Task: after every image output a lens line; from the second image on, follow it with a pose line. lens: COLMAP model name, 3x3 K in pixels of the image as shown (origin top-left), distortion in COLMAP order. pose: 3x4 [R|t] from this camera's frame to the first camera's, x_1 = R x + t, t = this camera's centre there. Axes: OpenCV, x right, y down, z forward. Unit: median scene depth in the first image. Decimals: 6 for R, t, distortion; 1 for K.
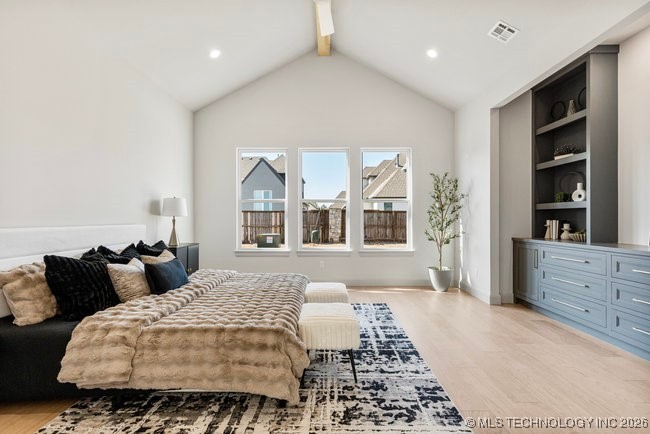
lens RADIAL K [[309.7, 0, 325.7], [0, 309.7, 218.3], [0, 0, 1]] dist [0.006765, -0.004972]
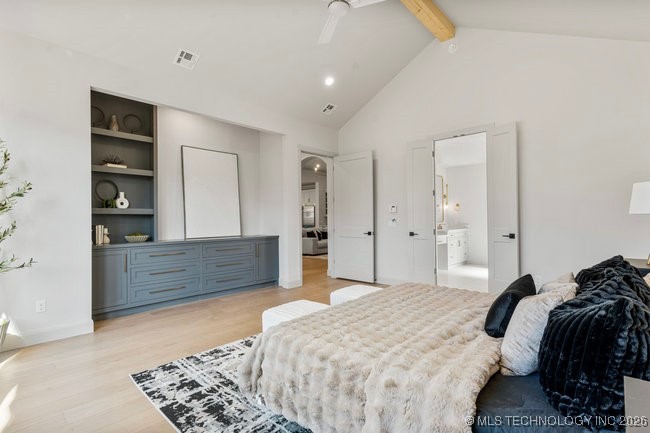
lens RADIAL K [[309.7, 0, 322.7], [0, 309.7, 217.2], [0, 0, 1]] dist [0.006765, -0.004972]
pose [[-0.731169, 0.012612, 0.682080, -0.703876], [0.007782, 0.999918, -0.010147, -0.004017], [-0.682152, -0.002111, -0.731207, 1.854779]]
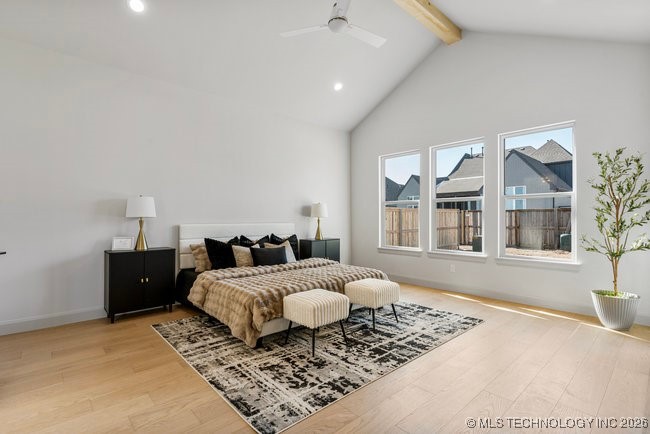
lens RADIAL K [[309.7, 0, 325.2], [0, 309.7, 218.8], [0, 0, 1]] dist [0.006765, -0.004972]
pose [[0.680275, -0.000821, -0.732957, 0.819046], [0.002286, 0.999997, 0.001001, -0.002223], [0.732954, -0.002356, 0.680275, 0.180955]]
